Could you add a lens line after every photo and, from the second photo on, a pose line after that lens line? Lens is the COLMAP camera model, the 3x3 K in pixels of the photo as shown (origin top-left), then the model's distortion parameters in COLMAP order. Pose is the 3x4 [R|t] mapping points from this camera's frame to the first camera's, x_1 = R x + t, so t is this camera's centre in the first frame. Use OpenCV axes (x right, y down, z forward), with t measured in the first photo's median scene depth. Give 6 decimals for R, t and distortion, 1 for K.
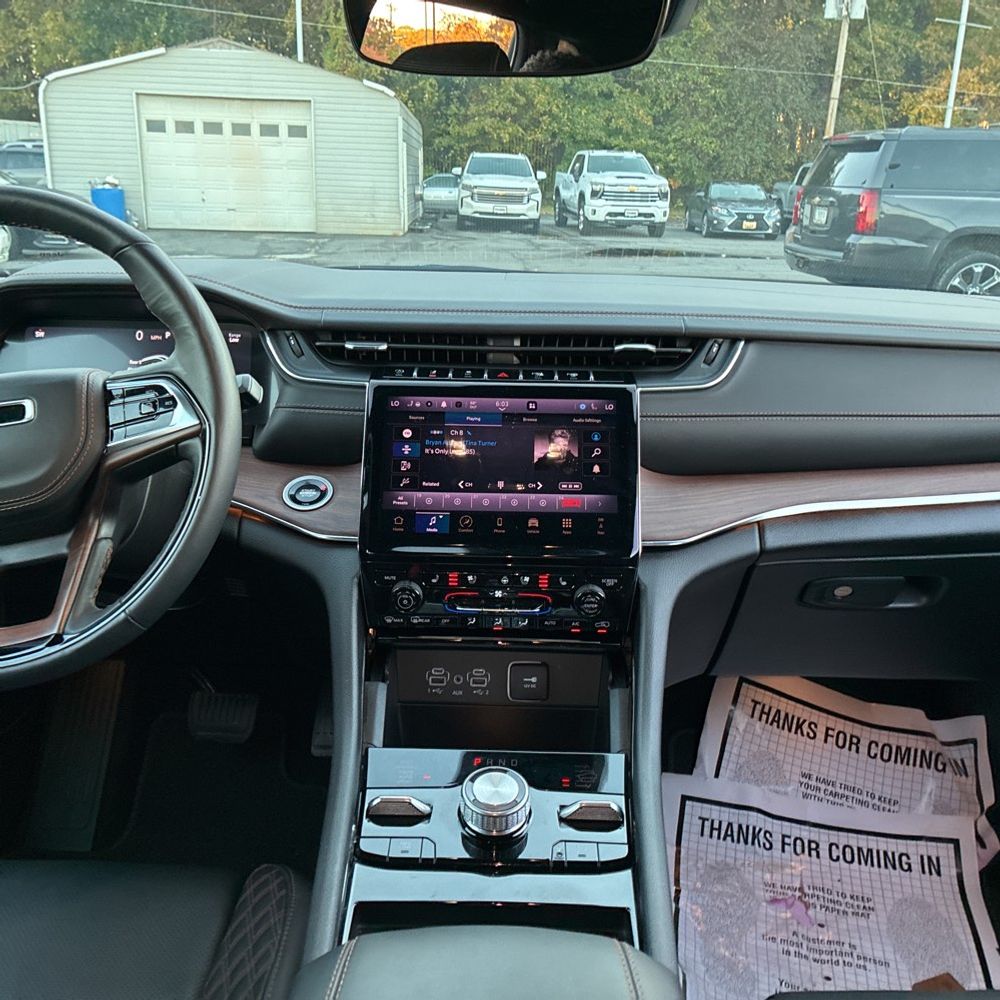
lens RADIAL K [[1011.0, 0, 514.7], [0, 1011.0, 519.8], [0, 0, 1]] dist [-0.006994, 0.026944]
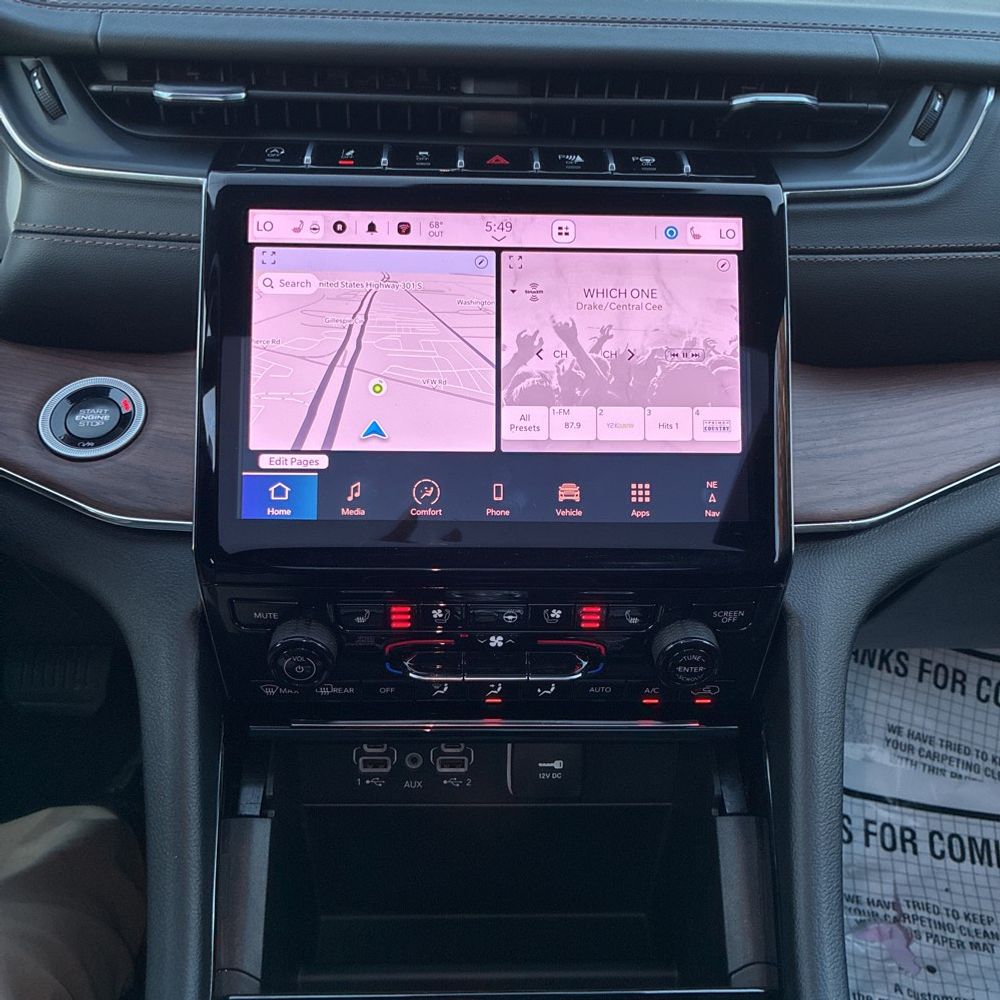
lens RADIAL K [[1034.0, 0, 498.2], [0, 1034.0, 495.6], [0, 0, 1]] dist [-0.017036, -0.010865]
pose [[0.999095, -0.009644, 0.041424, -0.023988], [0.001131, 0.979632, 0.200797, -0.064005], [-0.042516, -0.200568, 0.978757, 0.367724]]
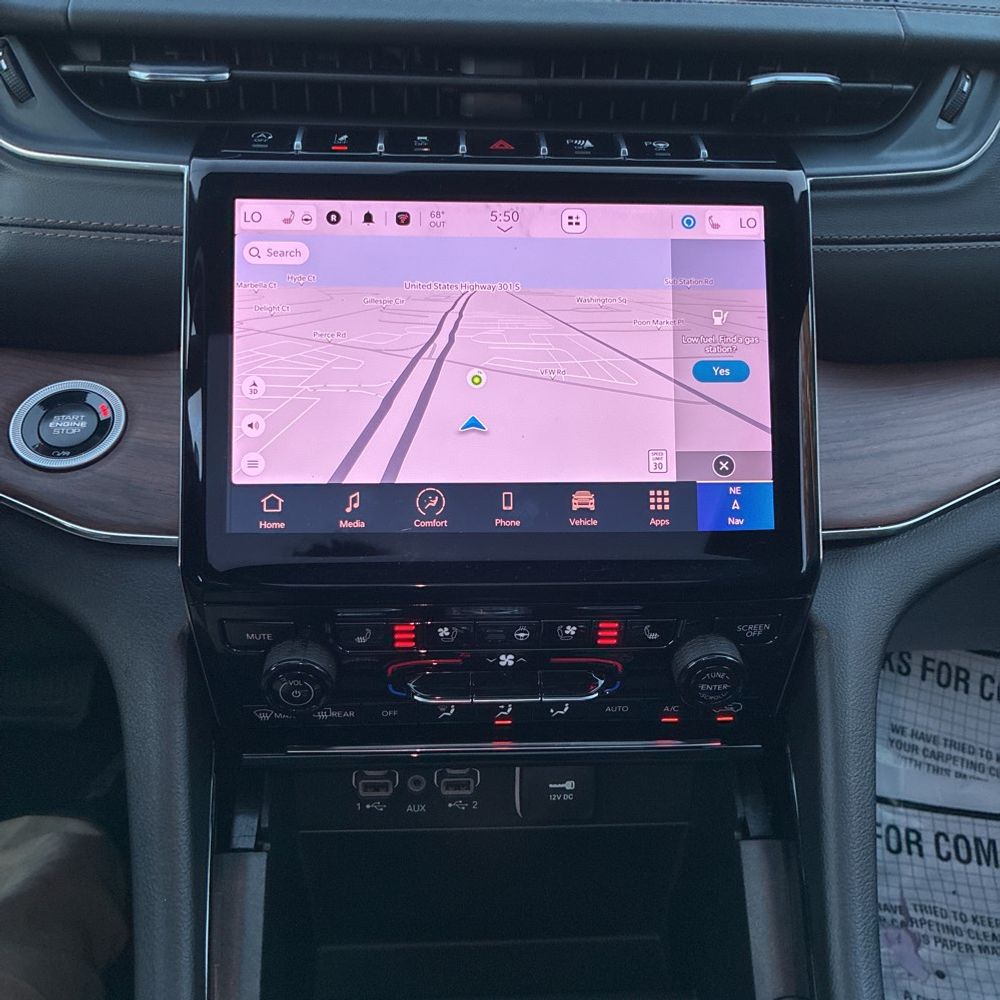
lens RADIAL K [[1032.0, 0, 507.5], [0, 1032.0, 499.1], [0, 0, 1]] dist [-0.008448, -0.026709]
pose [[0.997689, -0.020726, 0.064713, -0.030233], [0.006748, 0.977859, 0.209155, -0.063745], [-0.067615, -0.208235, 0.975739, 0.390974]]
